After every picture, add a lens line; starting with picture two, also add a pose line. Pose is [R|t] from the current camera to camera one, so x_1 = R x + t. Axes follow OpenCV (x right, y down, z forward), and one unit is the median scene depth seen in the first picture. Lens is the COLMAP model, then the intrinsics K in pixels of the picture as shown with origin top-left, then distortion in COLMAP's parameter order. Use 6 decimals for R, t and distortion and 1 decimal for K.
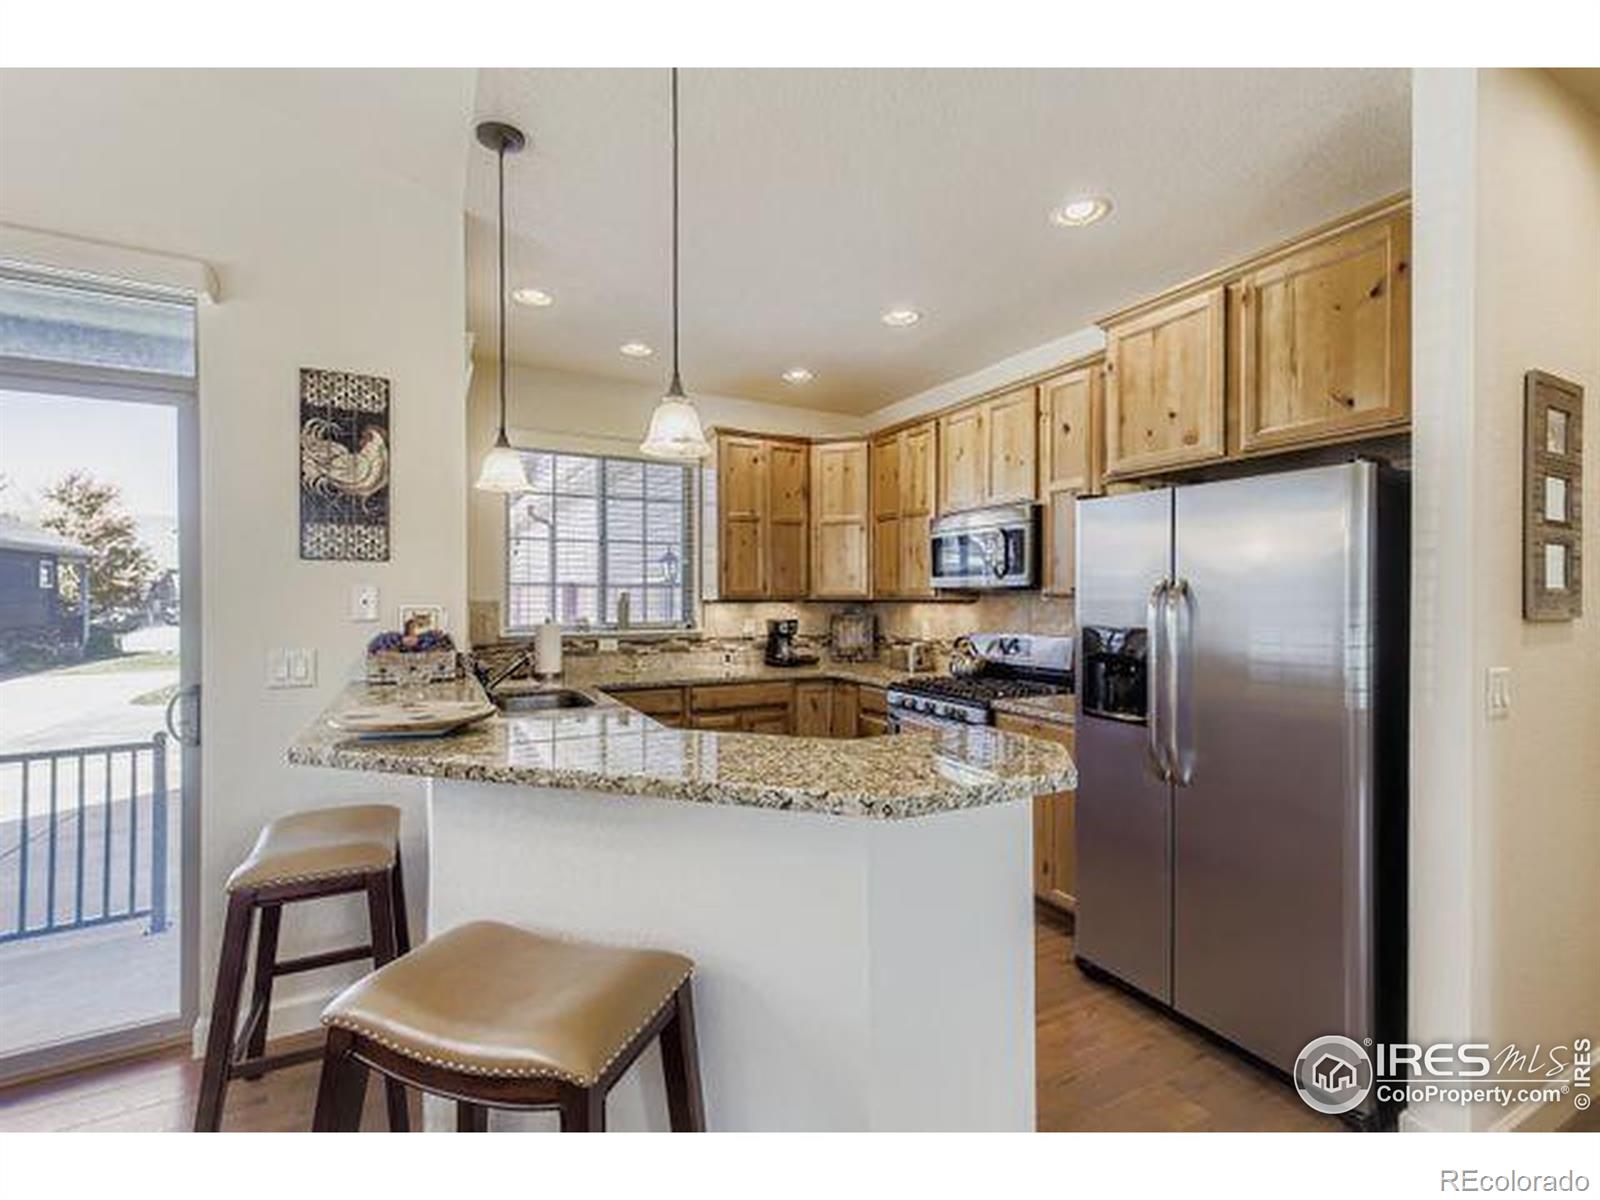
lens RADIAL K [[710.7, 0, 800.0], [0, 710.7, 600.0], [0, 0, 1]] dist [0.020095, -0.000005]
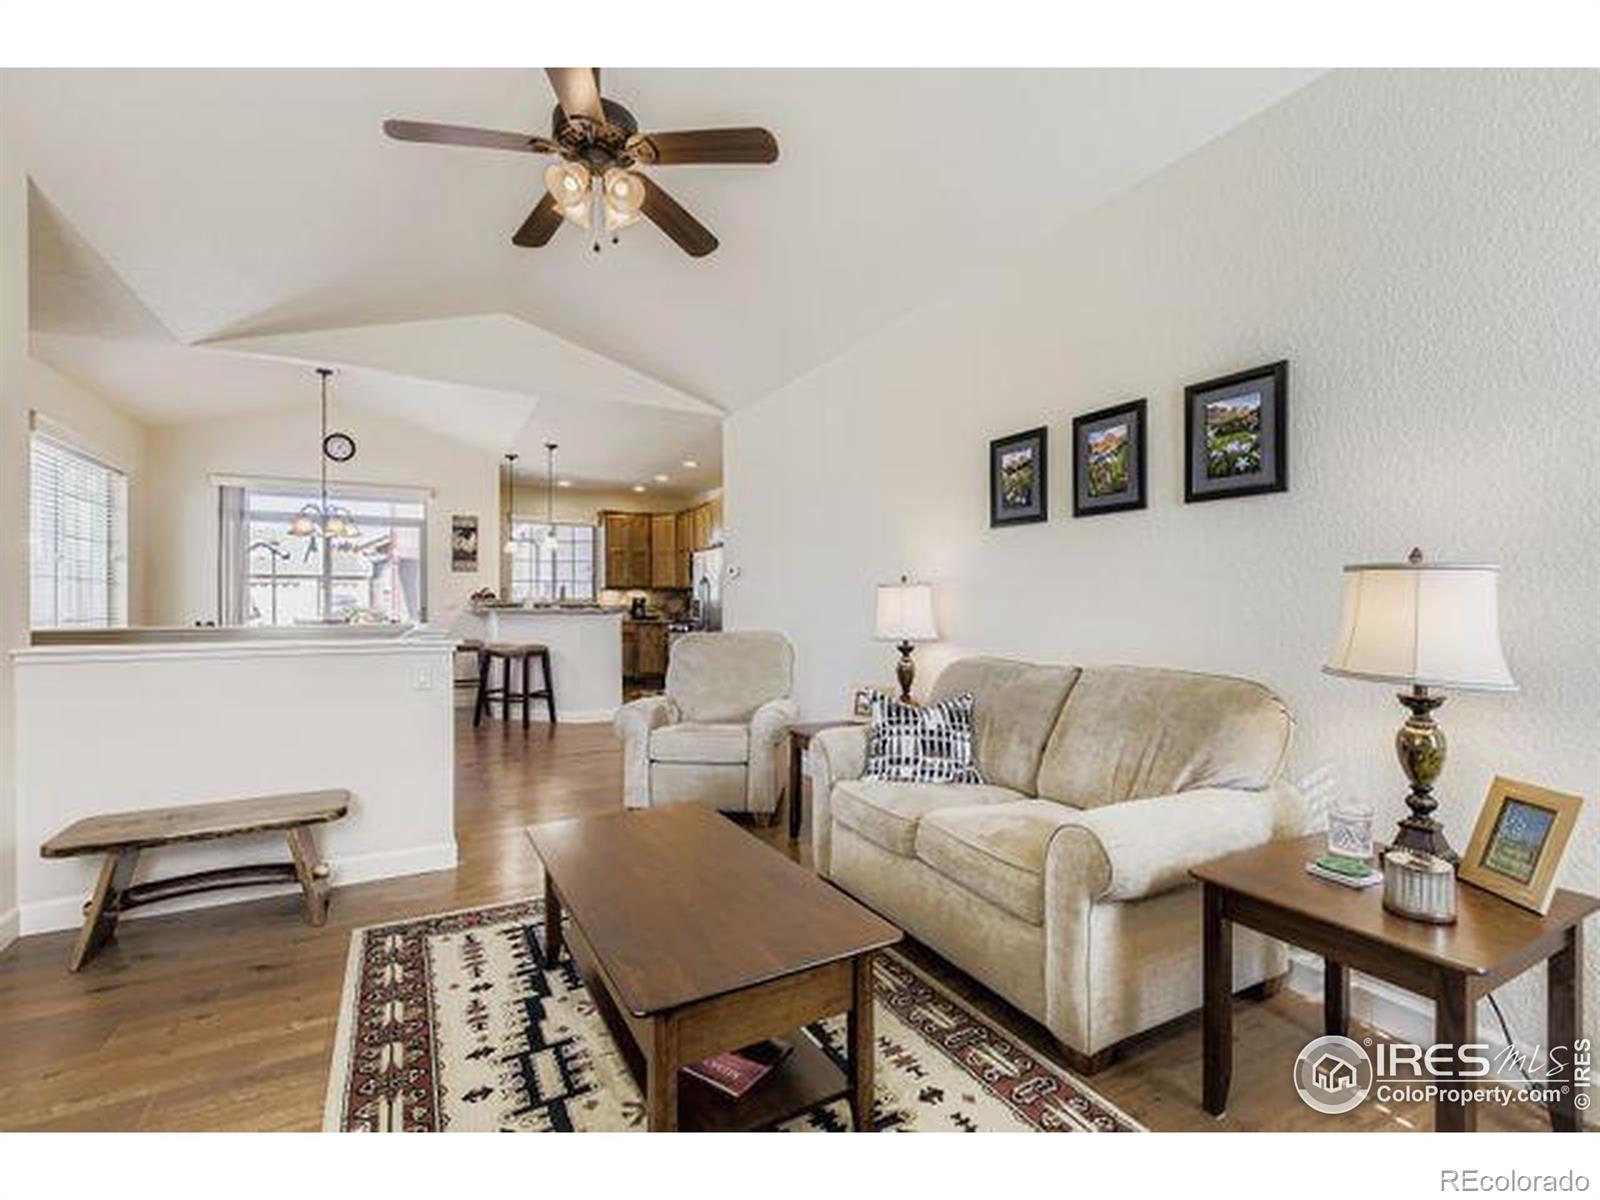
lens RADIAL K [[715.5, 0, 799.8], [0, 715.5, 602.9], [0, 0, 1]] dist [0.009153, -0.005786]
pose [[0.999995, 0.002785, 0.001505, 0.534018], [-0.002780, 0.999992, -0.002751, 0.055524], [-0.001513, 0.002747, 0.999995, -1.349077]]
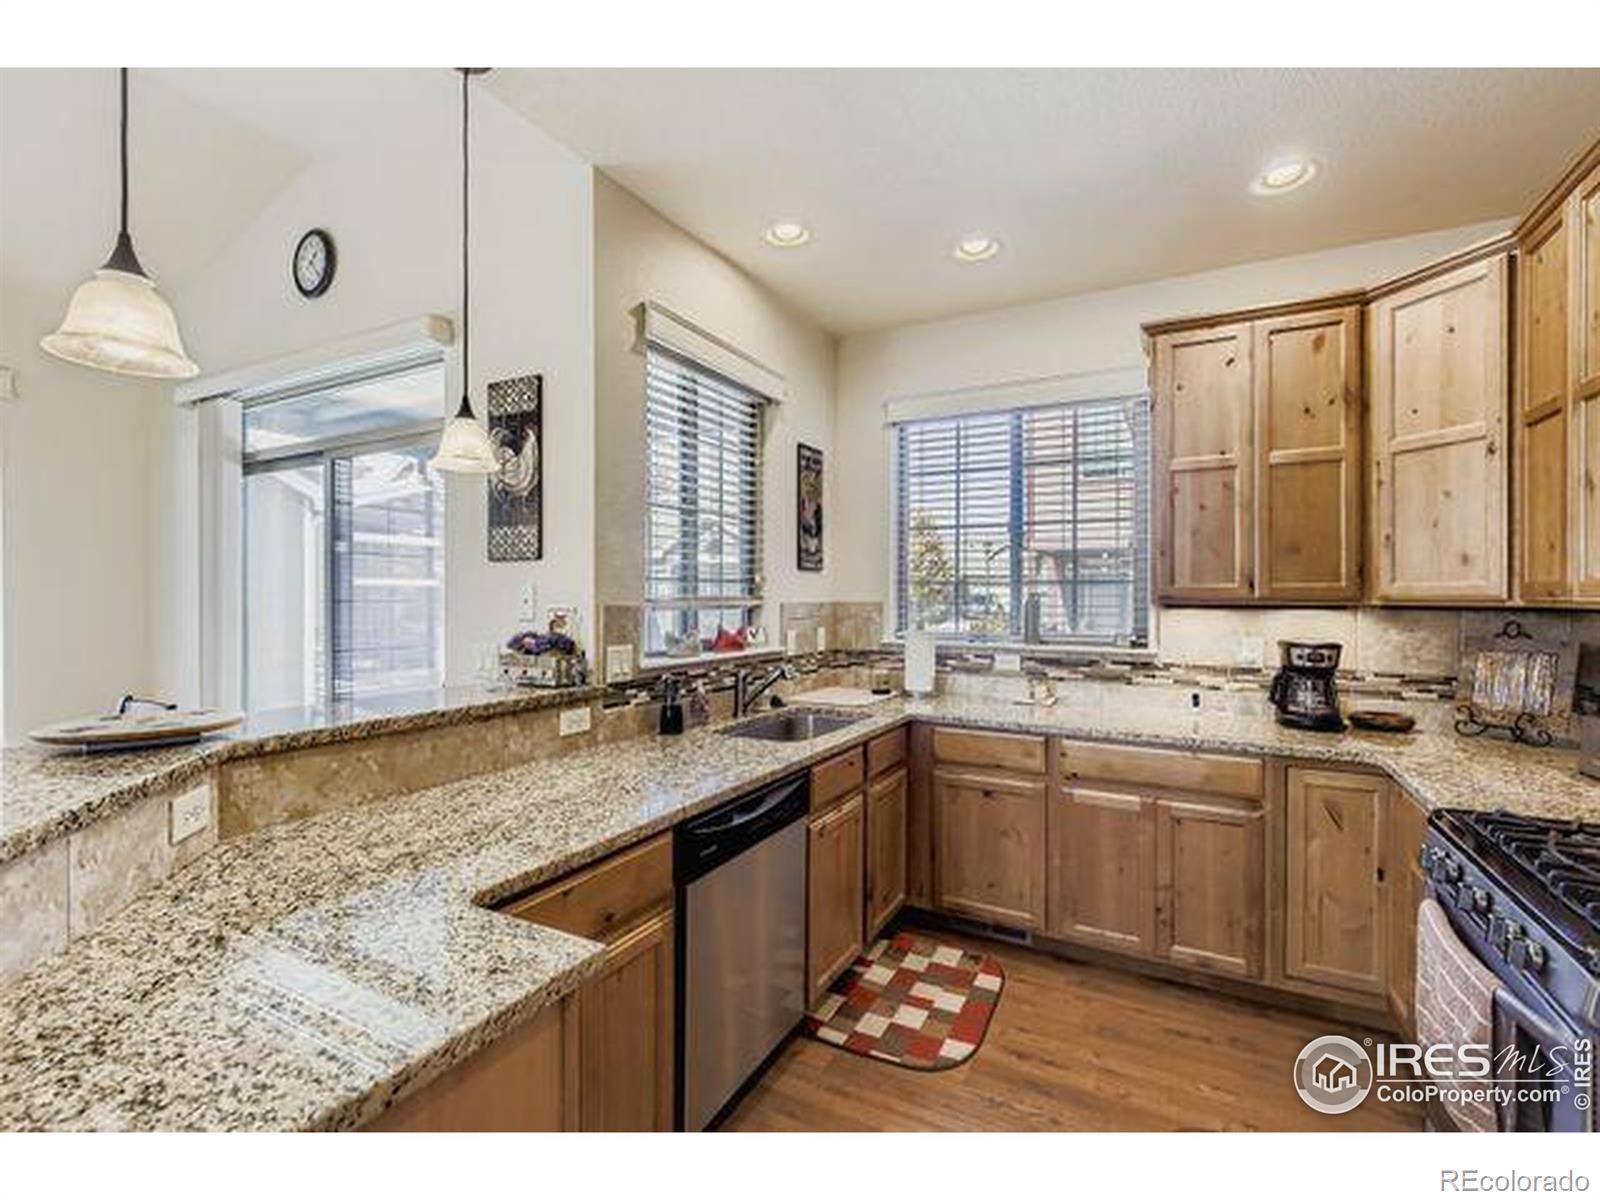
lens RADIAL K [[715.5, 0, 799.8], [0, 715.5, 602.9], [0, 0, 1]] dist [0.009153, -0.005786]
pose [[0.552849, 0.010986, -0.833209, 0.255087], [-0.008772, 0.999934, 0.007363, -0.003047], [0.833235, 0.003238, 0.552909, 0.433731]]
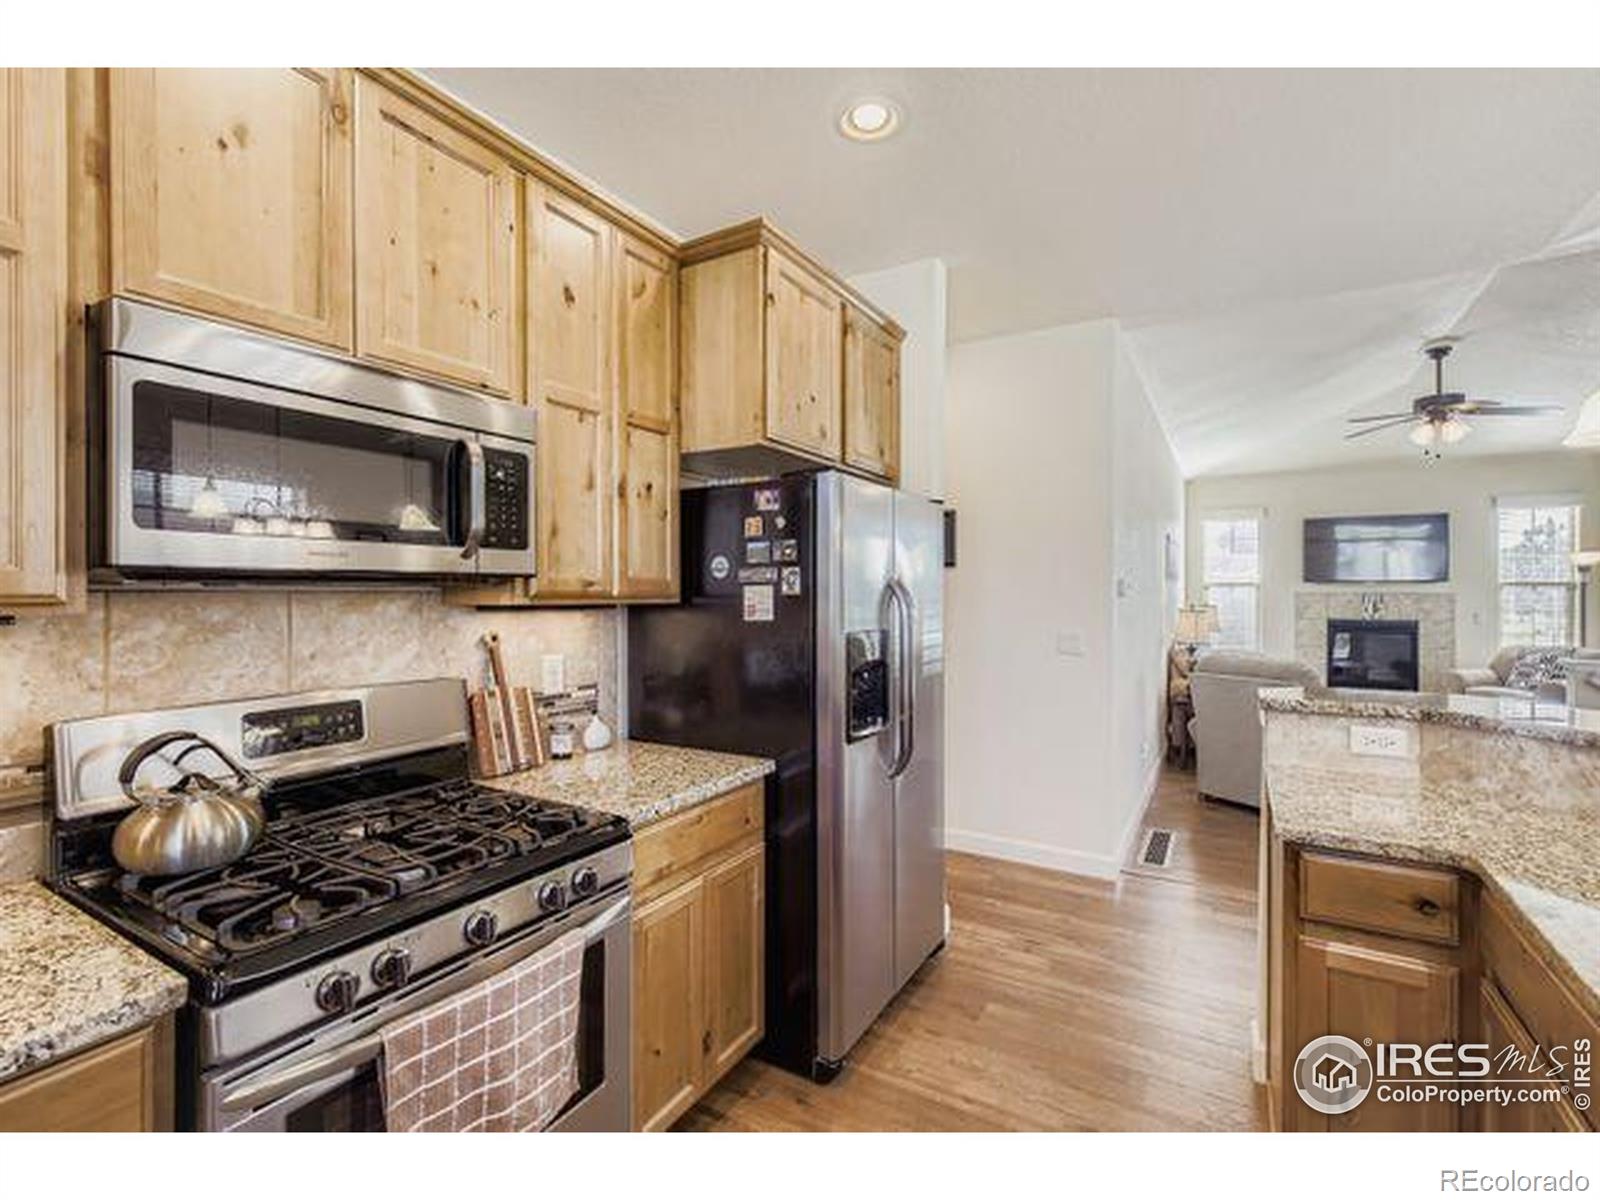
lens RADIAL K [[732.0, 0, 794.6], [0, 732.0, 596.0], [0, 0, 1]] dist [0.000081, -0.000026]
pose [[-0.513307, -0.009016, 0.858158, -0.167596], [0.000993, 0.999938, 0.011100, -0.009593], [-0.858205, 0.006550, -0.513266, 0.908938]]
